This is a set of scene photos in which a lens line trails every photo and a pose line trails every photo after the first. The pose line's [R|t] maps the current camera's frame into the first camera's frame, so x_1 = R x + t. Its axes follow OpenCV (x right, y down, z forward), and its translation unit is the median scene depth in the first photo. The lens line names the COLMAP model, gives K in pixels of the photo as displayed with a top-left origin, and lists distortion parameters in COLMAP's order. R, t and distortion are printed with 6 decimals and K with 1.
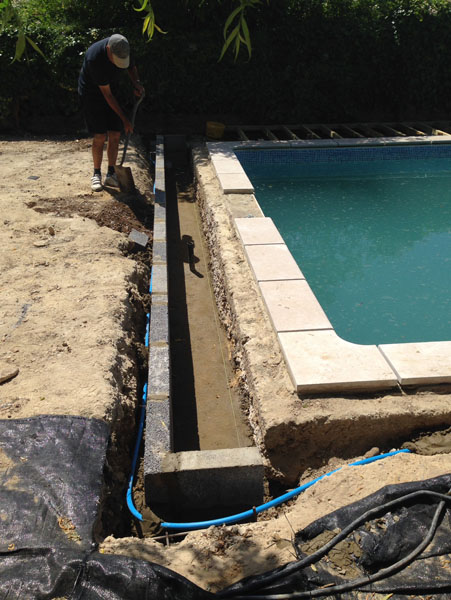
lens RADIAL K [[569.5, 0, 225.5], [0, 569.5, 300.0], [0, 0, 1]] dist [0.127910, -0.280203]
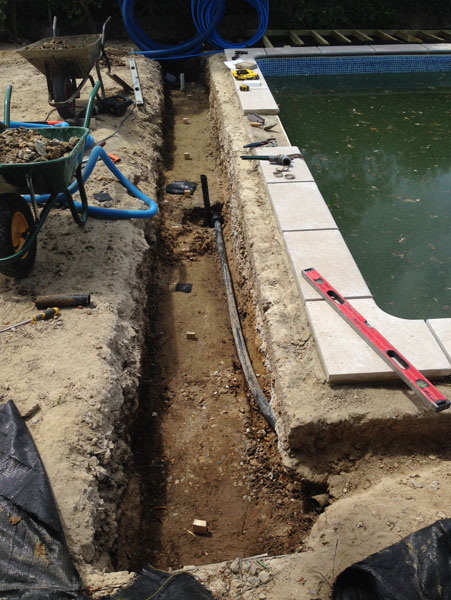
lens RADIAL K [[569.5, 0, 225.5], [0, 569.5, 300.0], [0, 0, 1]] dist [0.127910, -0.280203]
pose [[0.999456, 0.015691, -0.029018, -0.002472], [-0.011173, 0.988656, 0.149784, -0.067431], [0.031039, -0.149378, 0.988293, 0.155846]]
